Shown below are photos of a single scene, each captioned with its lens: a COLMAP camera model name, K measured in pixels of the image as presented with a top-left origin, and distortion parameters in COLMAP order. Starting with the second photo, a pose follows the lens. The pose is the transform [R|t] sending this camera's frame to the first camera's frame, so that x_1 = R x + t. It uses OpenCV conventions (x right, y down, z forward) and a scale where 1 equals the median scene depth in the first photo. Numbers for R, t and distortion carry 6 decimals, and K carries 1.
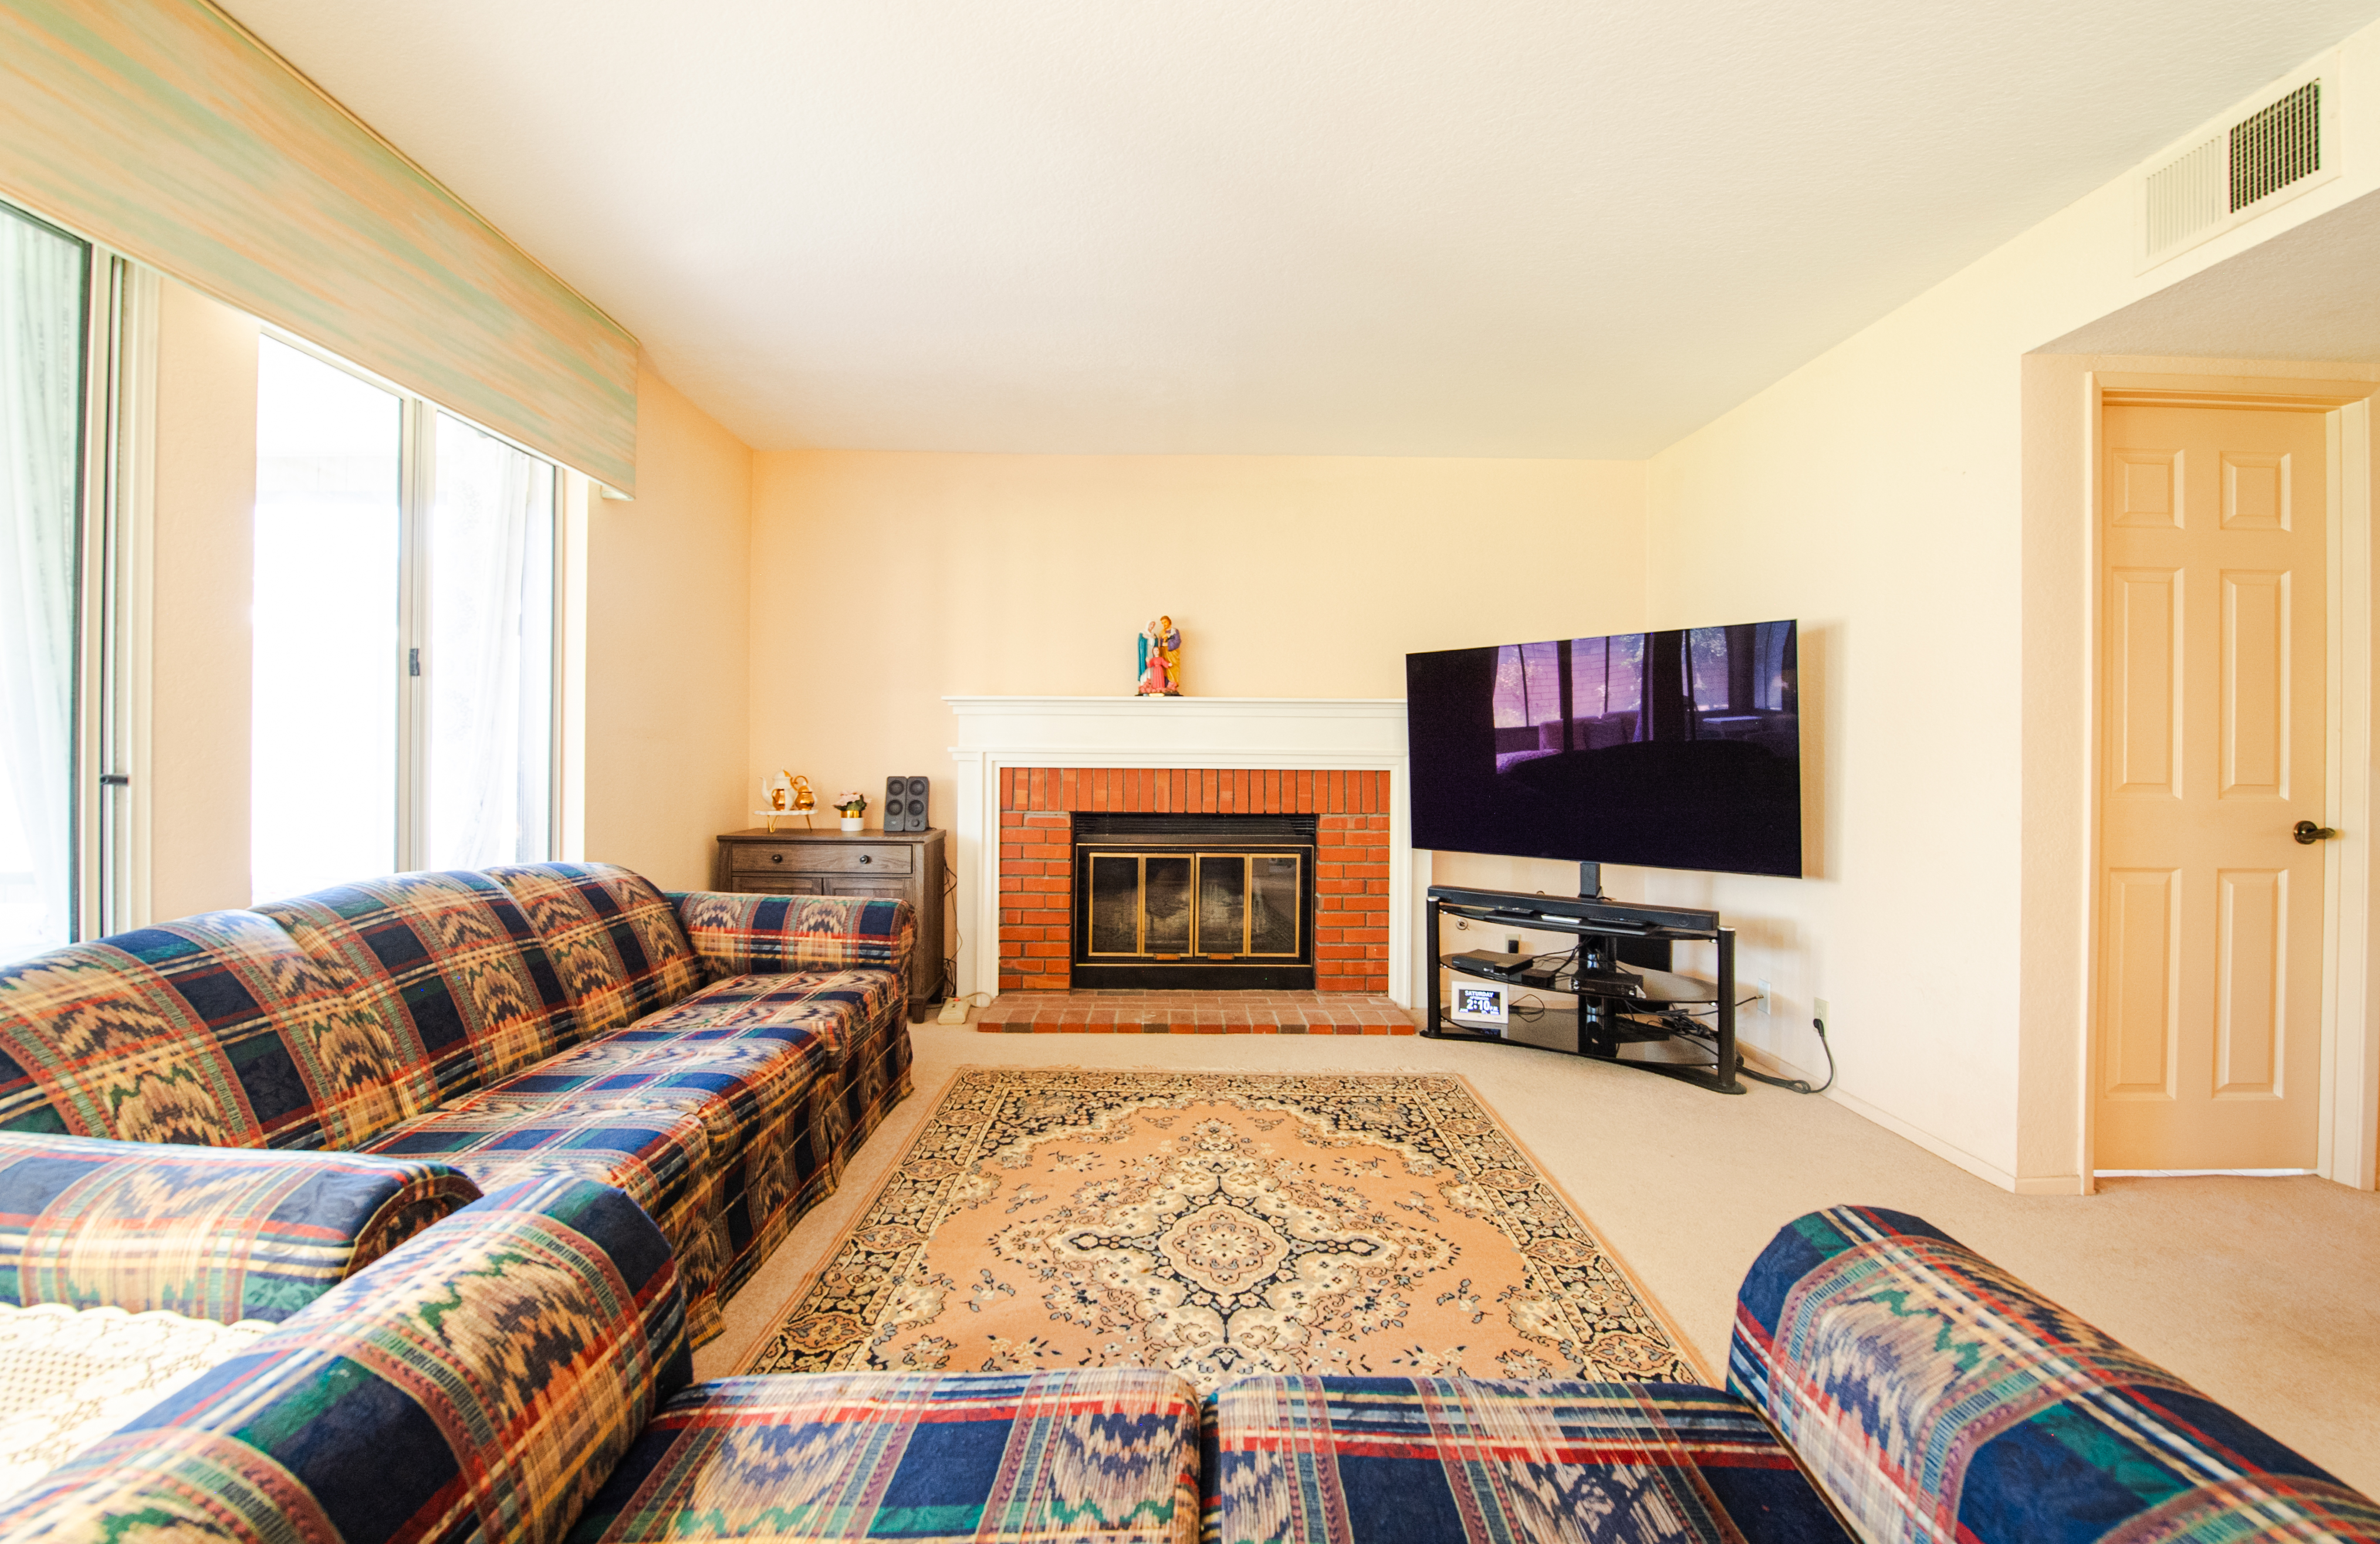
lens RADIAL K [[983.7, 0, 1188.9], [0, 983.7, 771.4], [0, 0, 1]] dist [-0.001033, -0.000042]
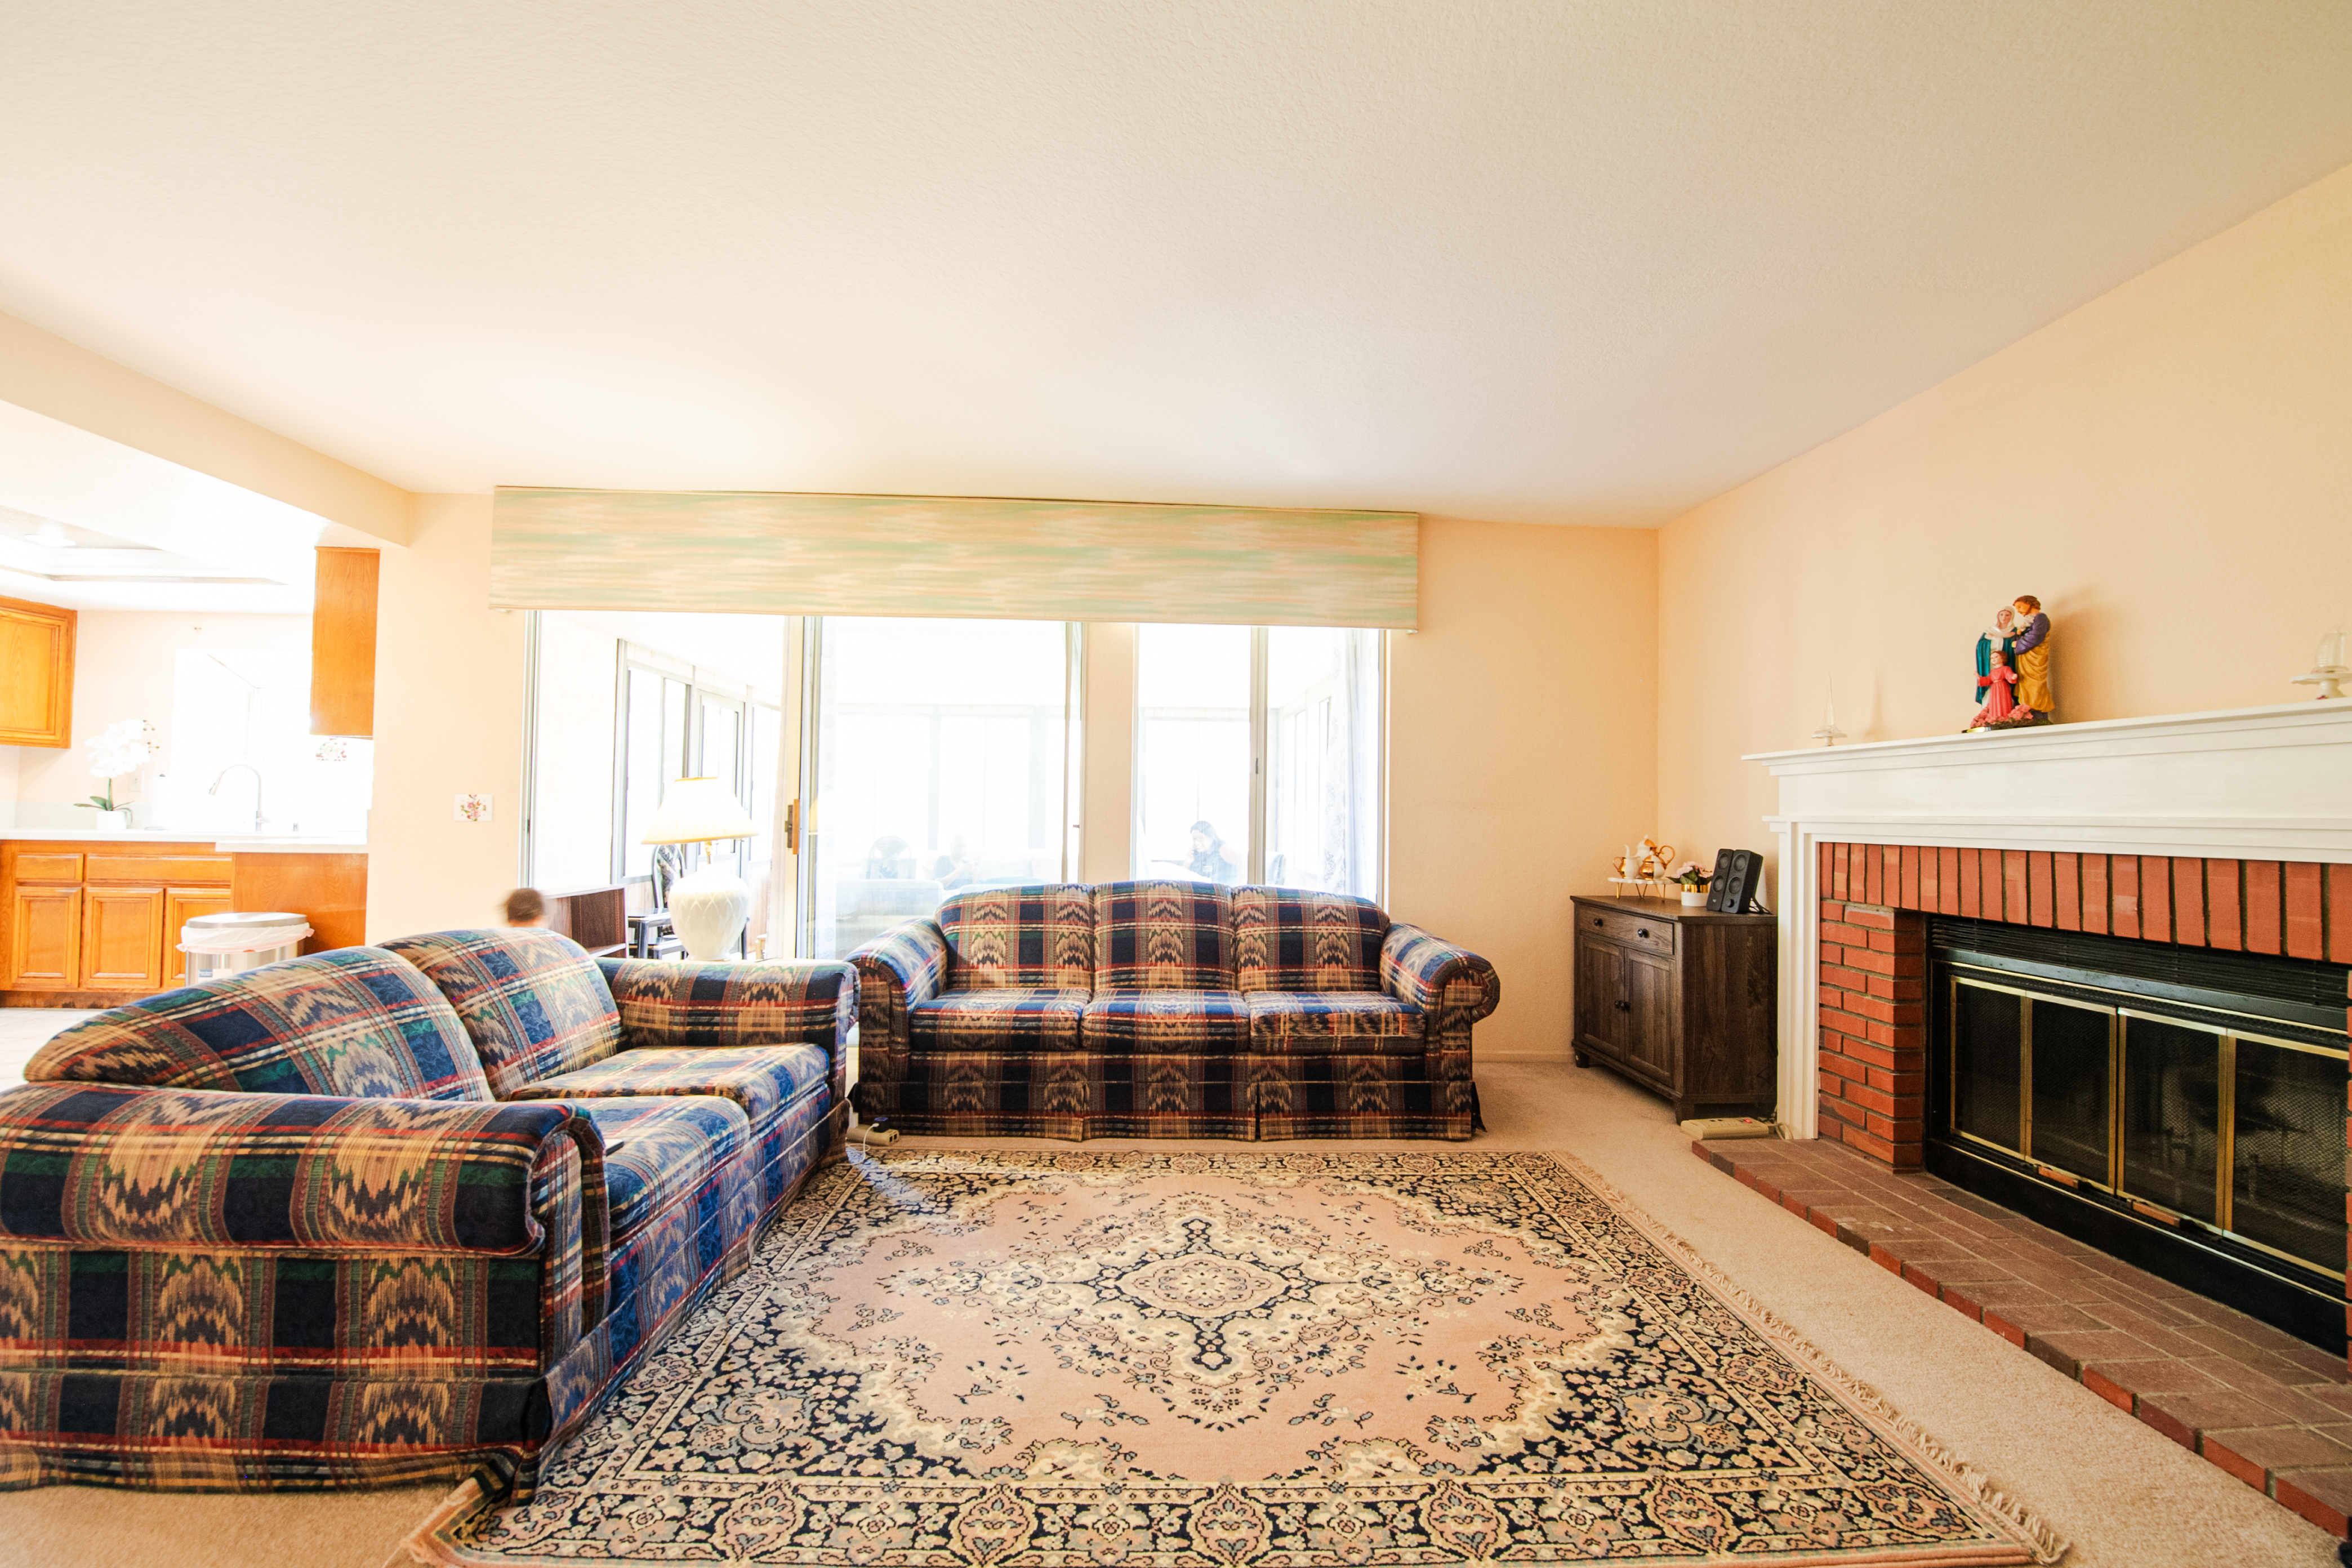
lens RADIAL K [[945.3, 0, 1170.4], [0, 945.3, 792.9], [0, 0, 1]] dist [-0.003909, -0.000443]
pose [[0.032772, -0.032380, -0.998938, 0.746378], [-0.029303, 0.999014, -0.033343, -0.004544], [0.999033, 0.030365, 0.031791, 0.647580]]
